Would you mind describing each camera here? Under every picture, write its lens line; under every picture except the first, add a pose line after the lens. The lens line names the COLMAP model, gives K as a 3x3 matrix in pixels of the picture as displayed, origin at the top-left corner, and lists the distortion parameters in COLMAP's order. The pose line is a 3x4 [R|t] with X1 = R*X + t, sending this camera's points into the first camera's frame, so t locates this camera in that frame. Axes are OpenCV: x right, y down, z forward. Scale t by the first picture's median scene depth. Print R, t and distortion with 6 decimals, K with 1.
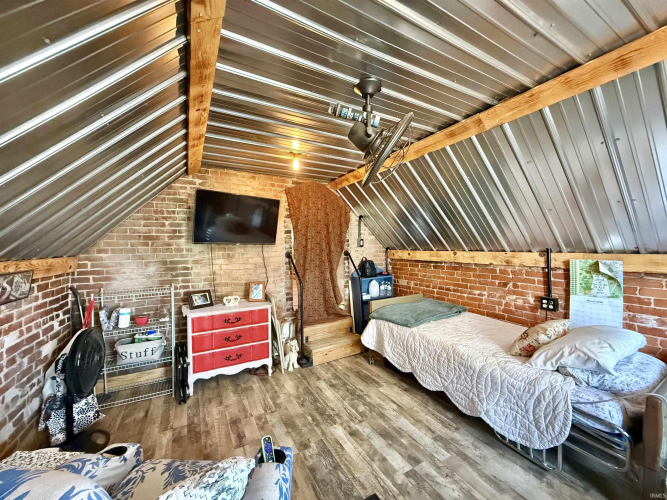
lens RADIAL K [[266.2, 0, 332.1], [0, 266.2, 248.4], [0, 0, 1]] dist [-0.000442, -0.000144]
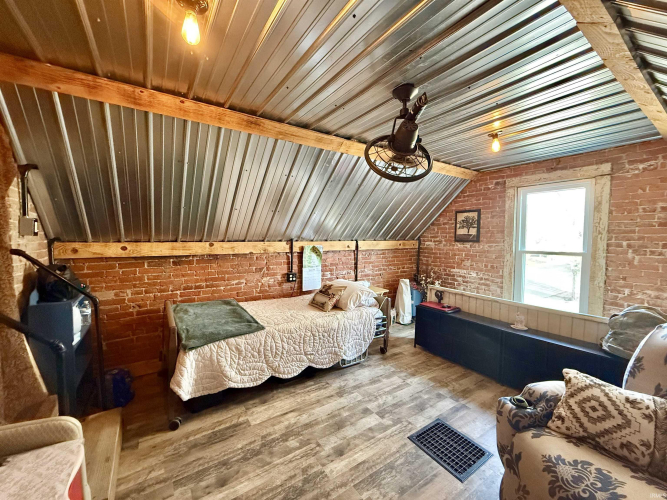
lens RADIAL K [[266.2, 0, 329.4], [0, 266.2, 250.1], [0, 0, 1]] dist [-0.000442, -0.000144]
pose [[-0.084001, -0.043703, 0.995507, -0.621734], [0.004408, 0.999012, 0.044229, -0.000588], [-0.996456, 0.008104, -0.083726, 0.909228]]
